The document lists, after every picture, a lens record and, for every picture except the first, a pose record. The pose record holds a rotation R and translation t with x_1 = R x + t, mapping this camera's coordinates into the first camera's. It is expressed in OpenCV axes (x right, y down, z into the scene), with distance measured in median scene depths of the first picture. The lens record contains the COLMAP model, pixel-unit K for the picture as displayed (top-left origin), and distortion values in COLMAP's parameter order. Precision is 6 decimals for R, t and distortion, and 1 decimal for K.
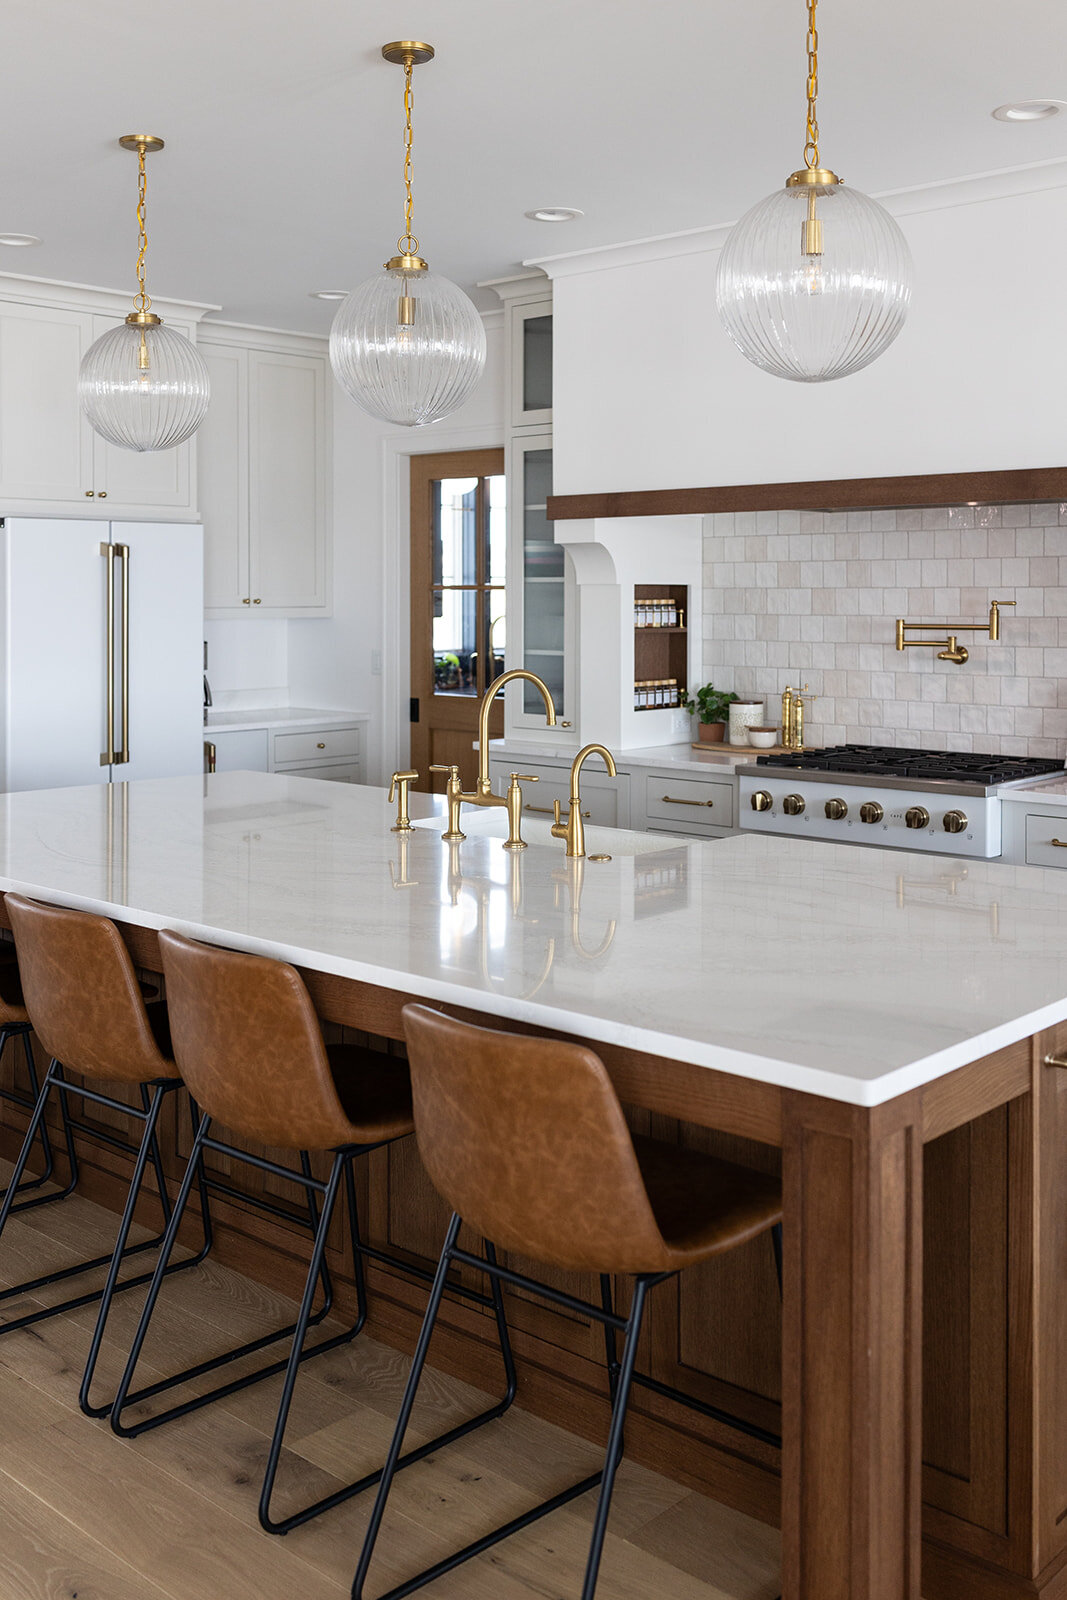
lens RADIAL K [[1575.0, 0, 522.7], [0, 1575.0, 635.1], [0, 0, 1]] dist [0.001458, 0.000000]
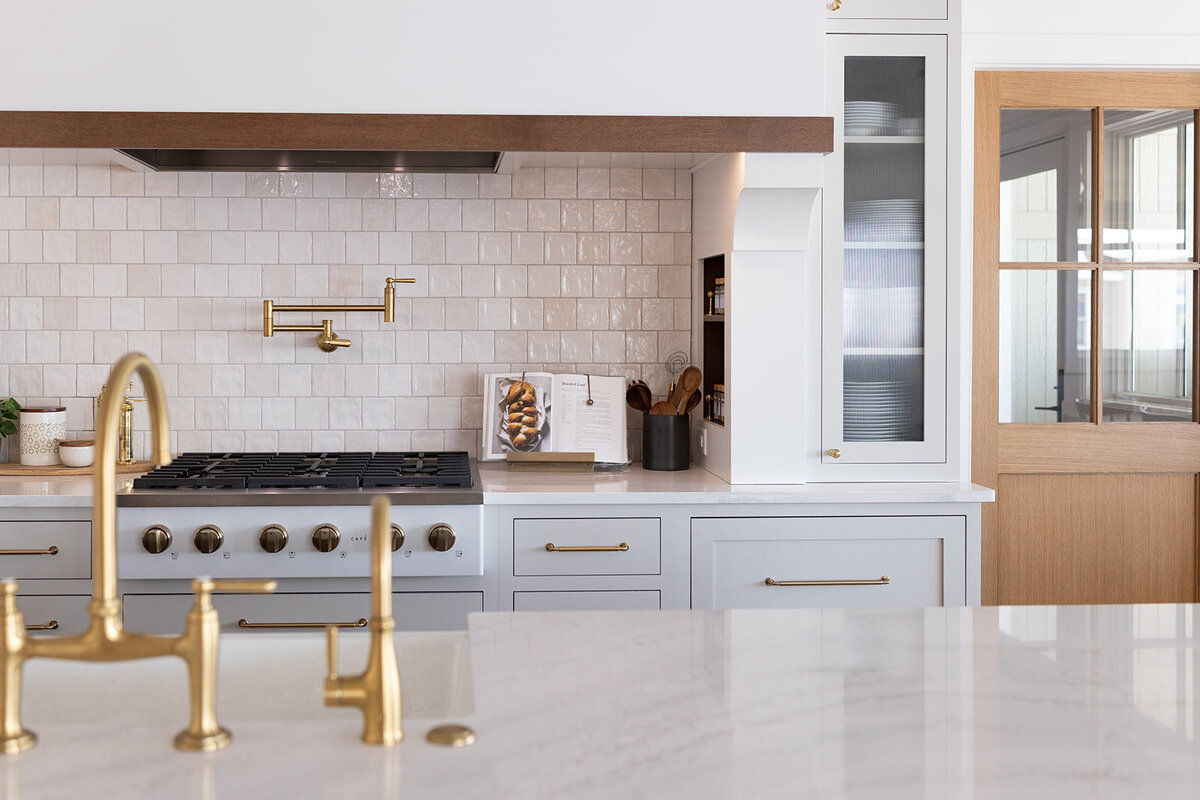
lens RADIAL K [[1181.3, 0, 510.0], [0, 1181.3, 330.0], [0, 0, 1]] dist [0.001458, 0.000000]
pose [[0.698965, -0.005204, 0.715137, -0.118518], [0.017169, 0.999807, -0.009506, 0.013868], [-0.714950, 0.018923, 0.698919, 0.452564]]
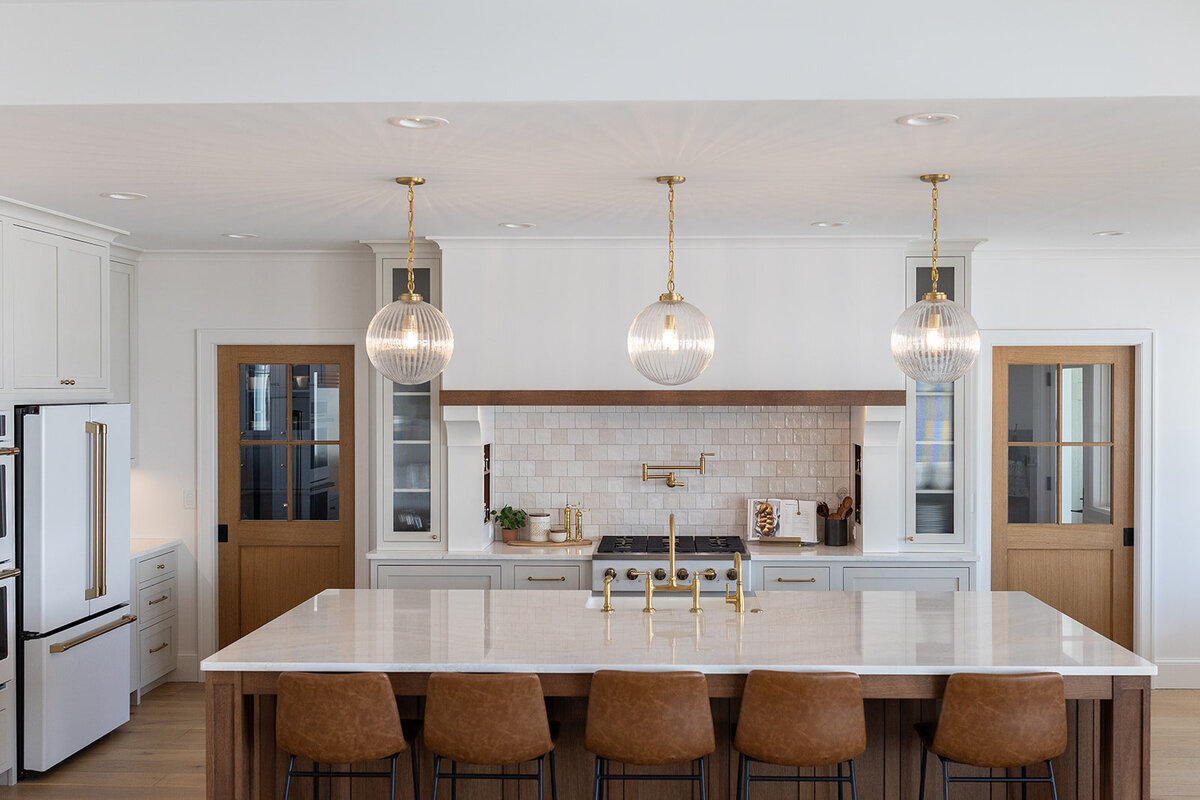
lens RADIAL K [[1181.3, 0, 642.9], [0, 1181.3, 425.7], [0, 0, 1]] dist [0.001458, 0.000000]
pose [[0.752665, -0.018457, 0.658145, -0.617440], [0.018194, 0.999808, 0.007232, -0.060519], [-0.658153, 0.006531, 0.752856, 0.000751]]
